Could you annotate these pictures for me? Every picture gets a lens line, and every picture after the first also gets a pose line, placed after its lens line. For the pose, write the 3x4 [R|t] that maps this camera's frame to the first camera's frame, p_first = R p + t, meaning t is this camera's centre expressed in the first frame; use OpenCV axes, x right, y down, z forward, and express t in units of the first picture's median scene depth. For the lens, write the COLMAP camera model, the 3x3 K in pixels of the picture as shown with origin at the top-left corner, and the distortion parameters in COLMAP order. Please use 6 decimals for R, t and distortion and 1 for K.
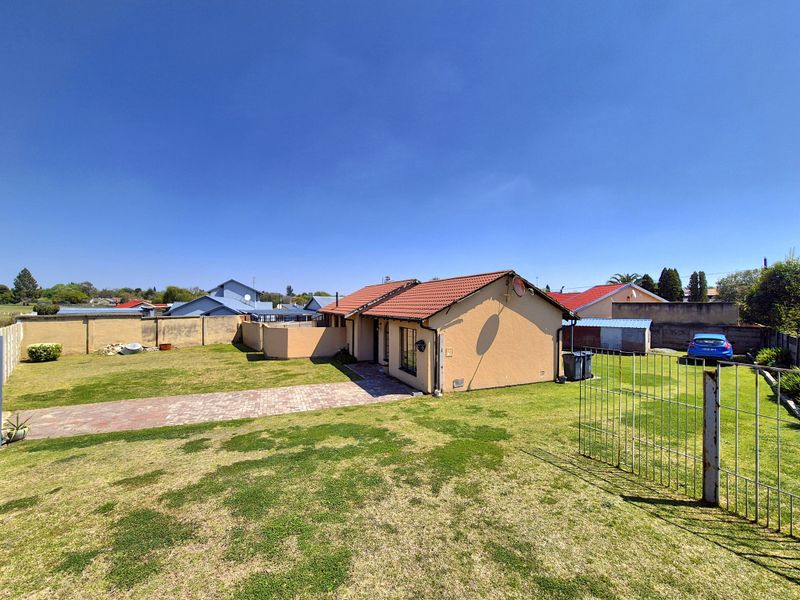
lens RADIAL K [[330.0, 0, 399.8], [0, 330.0, 303.6], [0, 0, 1]] dist [-0.000986, 0.001228]
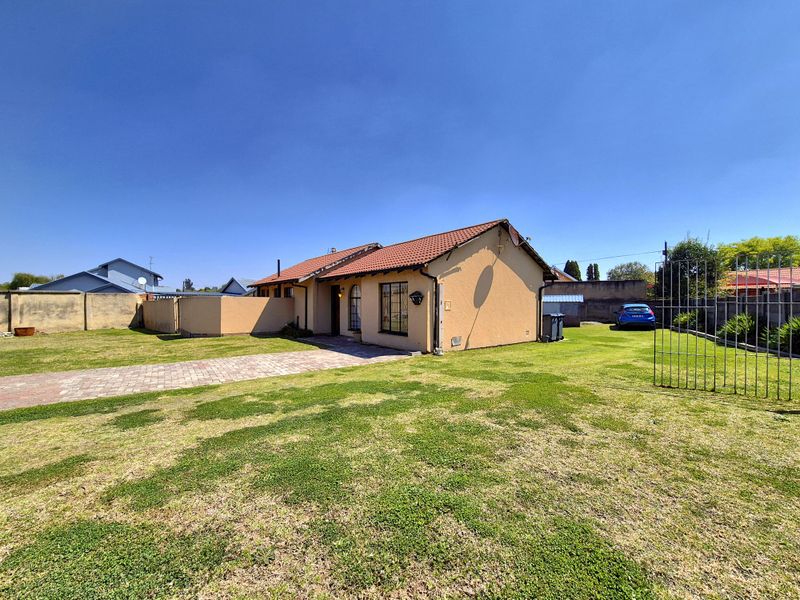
lens RADIAL K [[330.0, 0, 400.1], [0, 330.0, 301.6], [0, 0, 1]] dist [-0.000986, 0.001228]
pose [[0.968795, -0.002274, 0.247854, -0.192138], [0.001002, 0.999986, 0.005259, 0.135919], [-0.247863, -0.004847, 0.968783, 0.193239]]
